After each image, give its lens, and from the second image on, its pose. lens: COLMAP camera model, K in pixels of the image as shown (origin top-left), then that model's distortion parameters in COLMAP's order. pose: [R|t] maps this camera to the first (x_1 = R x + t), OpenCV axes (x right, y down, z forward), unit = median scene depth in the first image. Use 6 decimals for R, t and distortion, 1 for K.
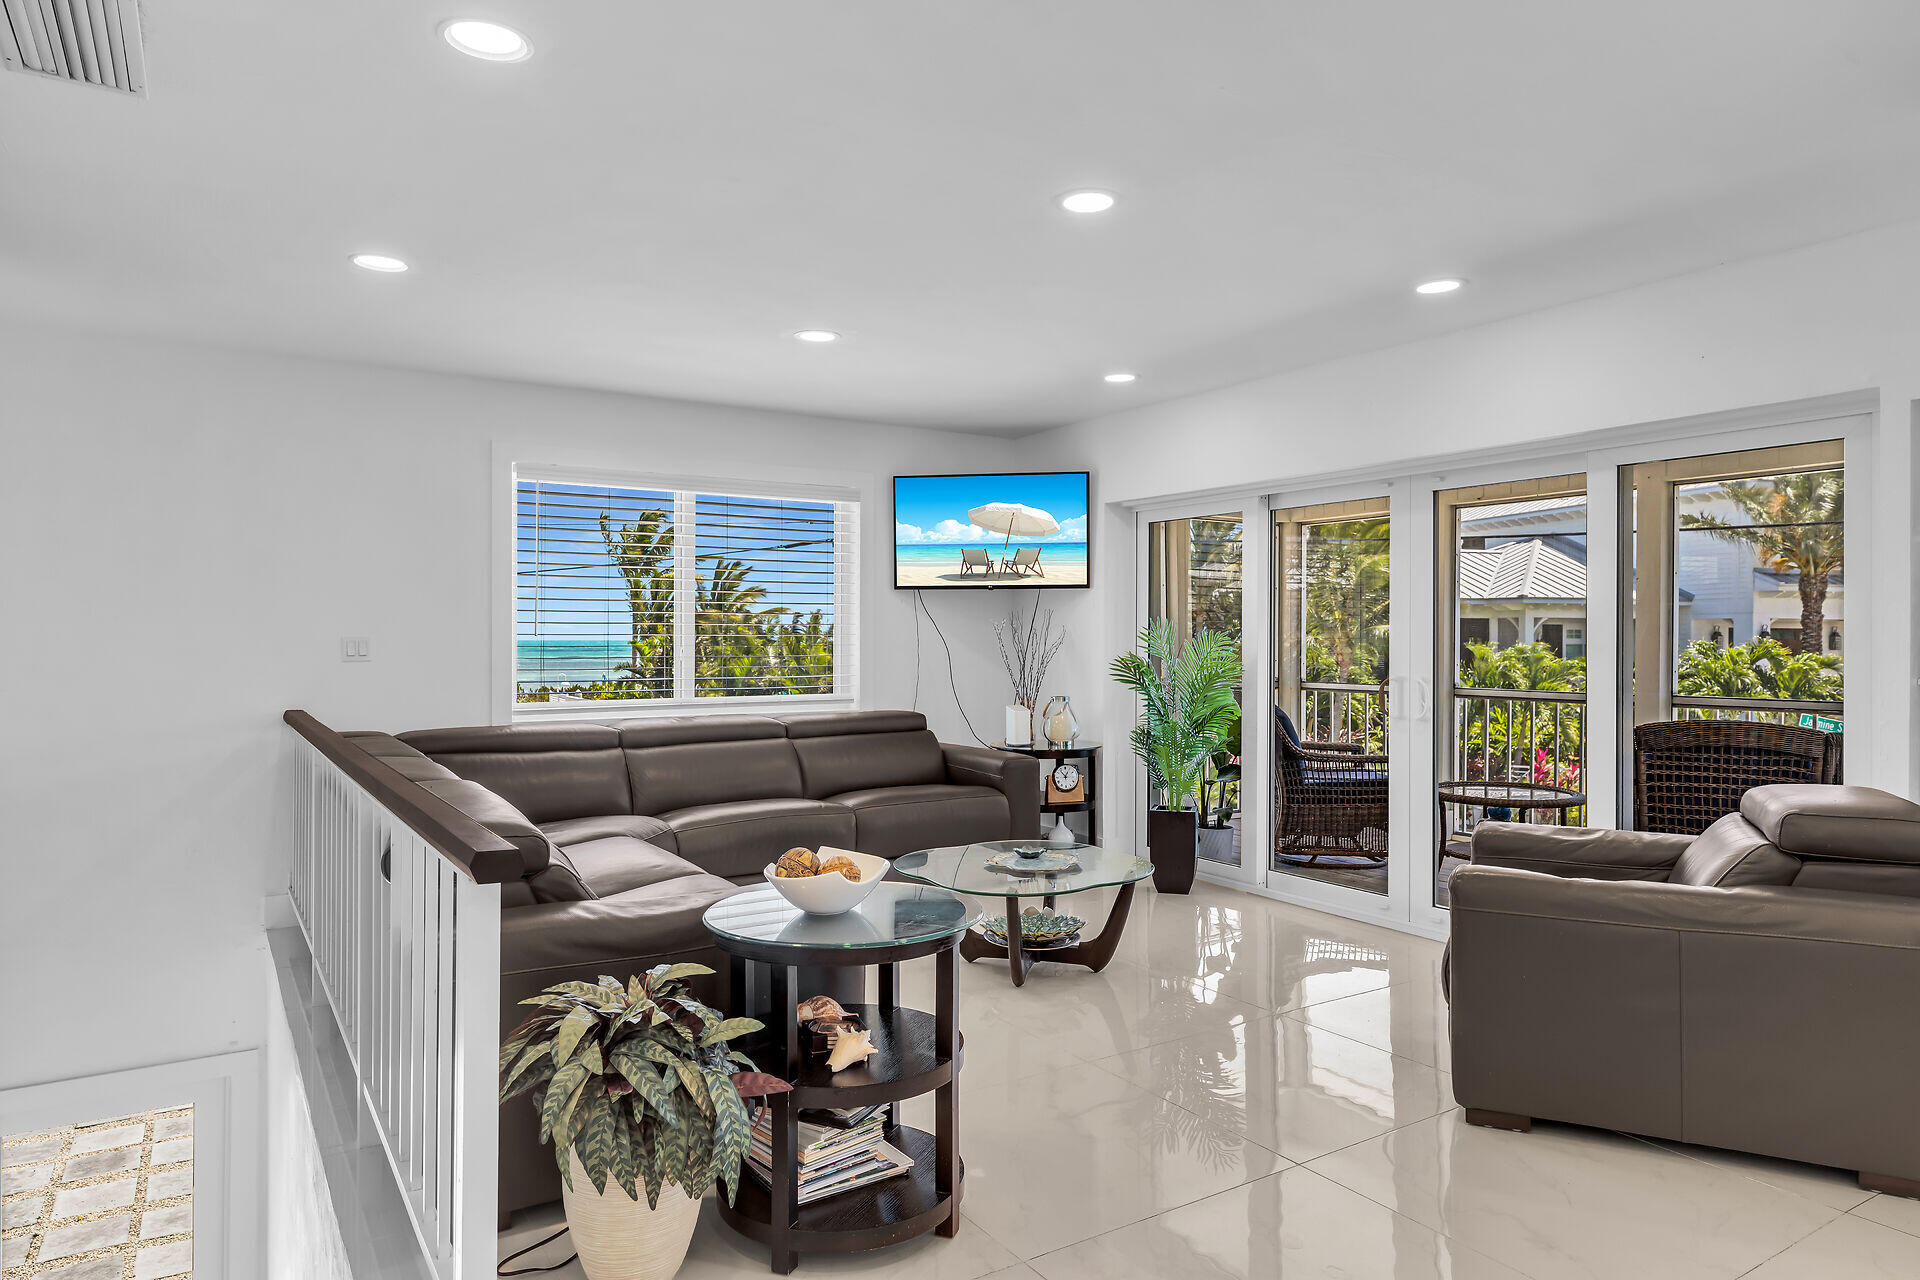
lens RADIAL K [[1156.2, 0, 983.5], [0, 1156.2, 632.6], [0, 0, 1]] dist [0.000549, 0.001838]
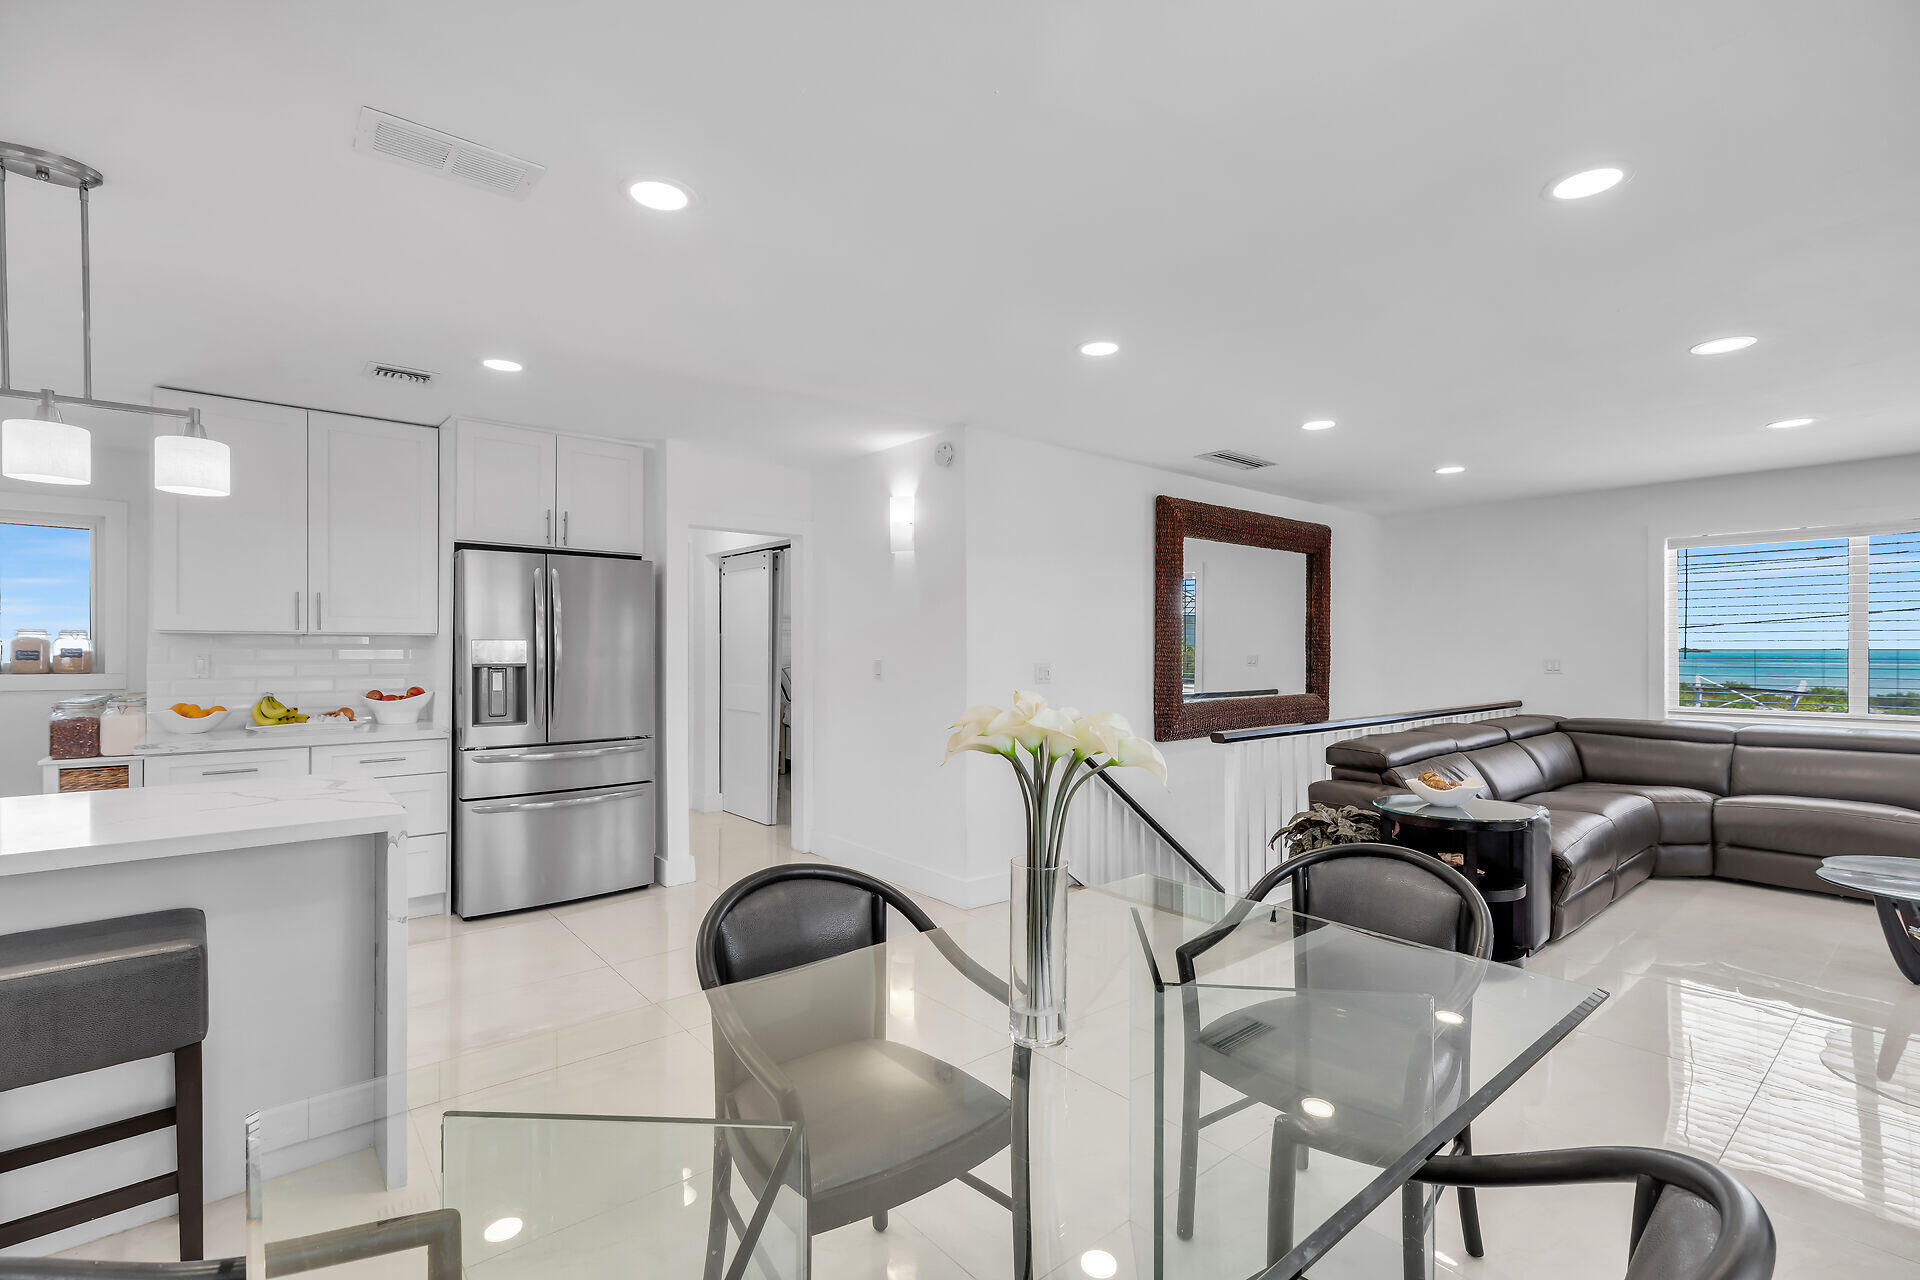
lens RADIAL K [[860.6, 0, 960.0], [0, 860.6, 640.0], [0, 0, 1]] dist [0.002084, 0.000567]
pose [[0.113474, -0.012267, -0.993465, 0.510975], [0.006937, 0.999909, -0.011554, -0.013438], [0.993517, -0.005580, 0.113549, 0.000014]]
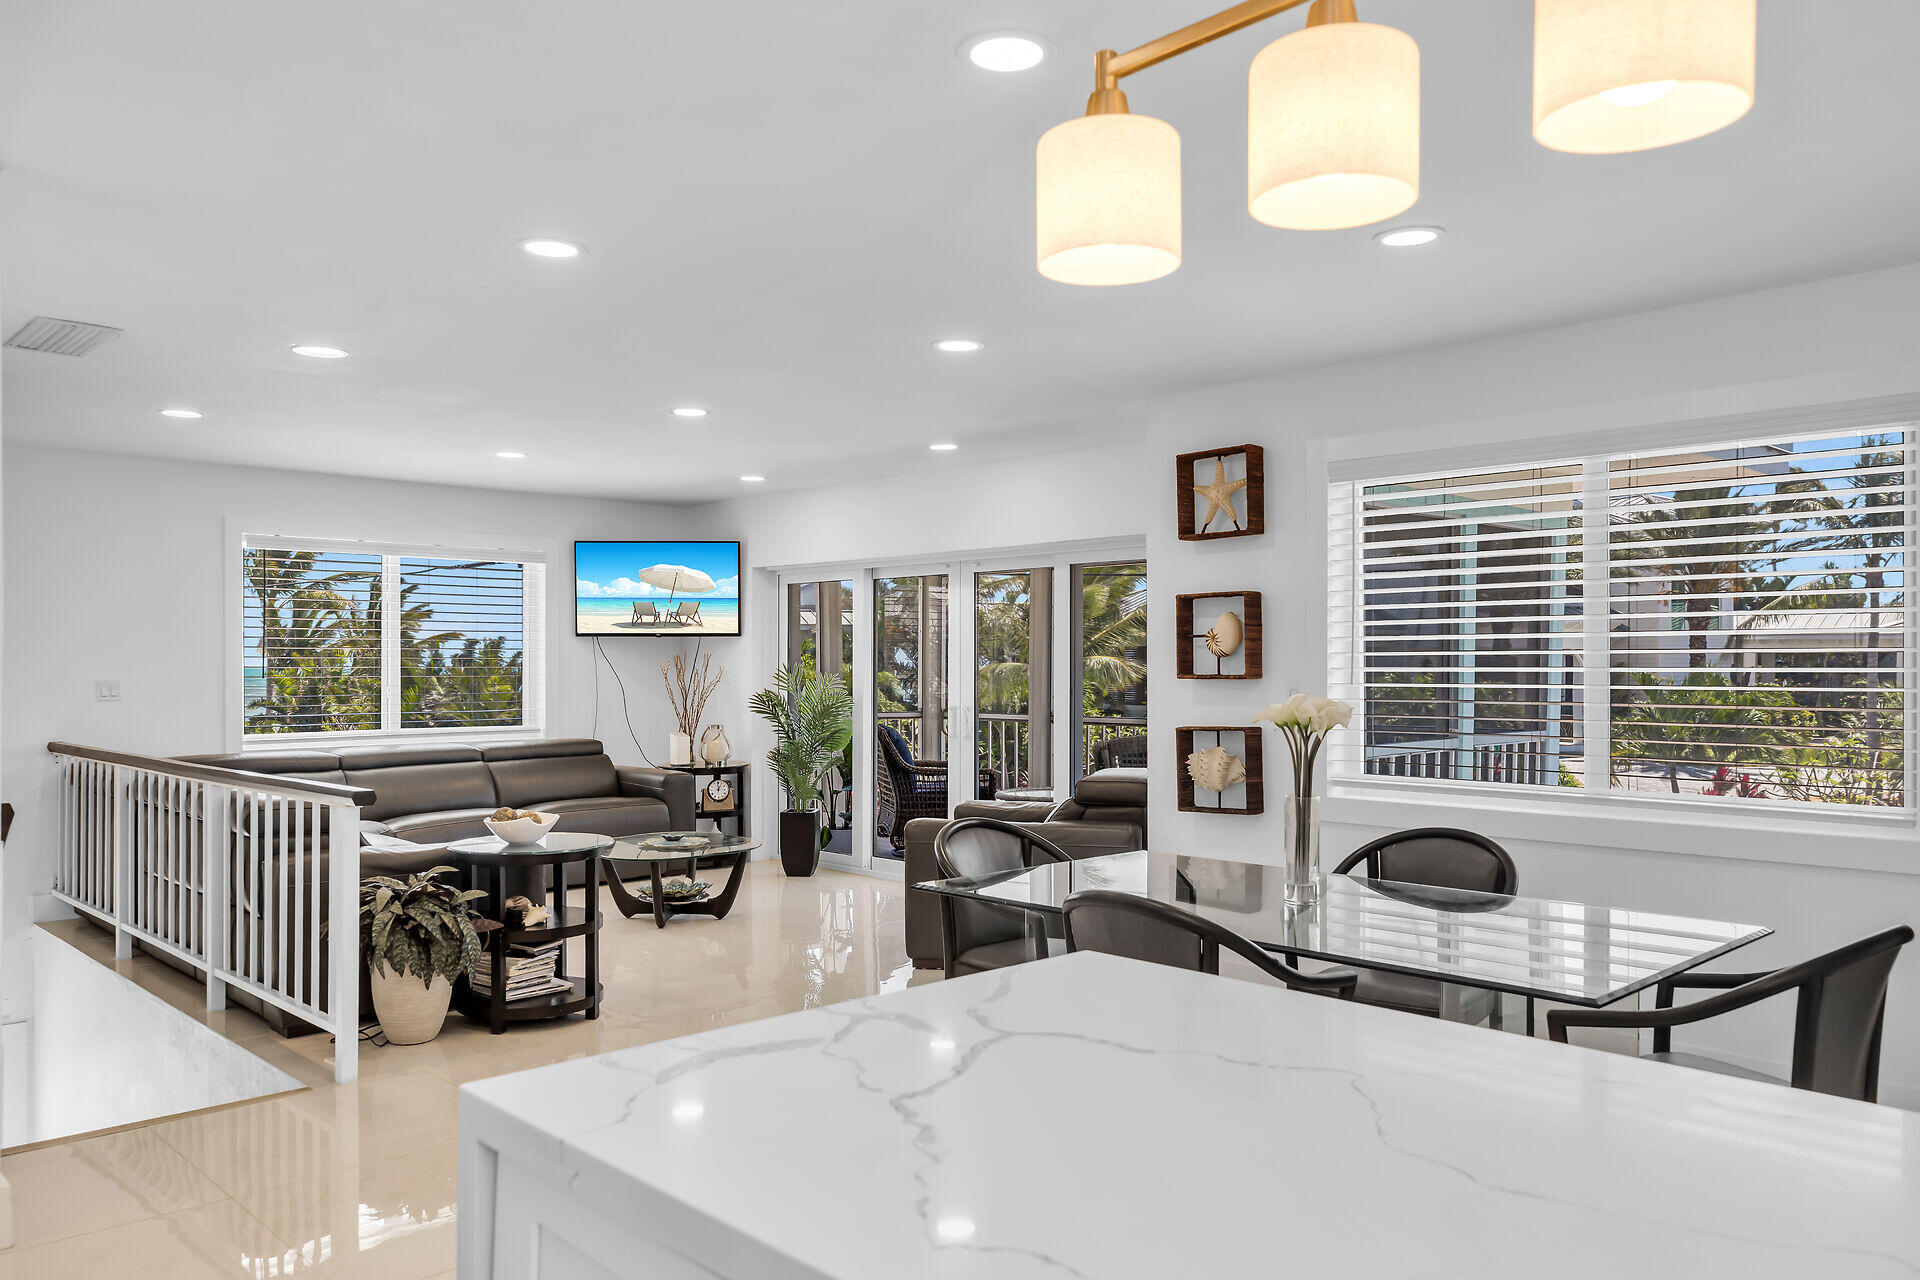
lens RADIAL K [[1347.4, 0, 960.9], [0, 1347.4, 674.8], [0, 0, 1]] dist [-0.001050, 0.002208]
pose [[0.982245, -0.004089, 0.187559, 0.056390], [0.001669, 0.999913, 0.013061, -0.016363], [-0.187596, -0.012516, 0.982167, -0.464855]]
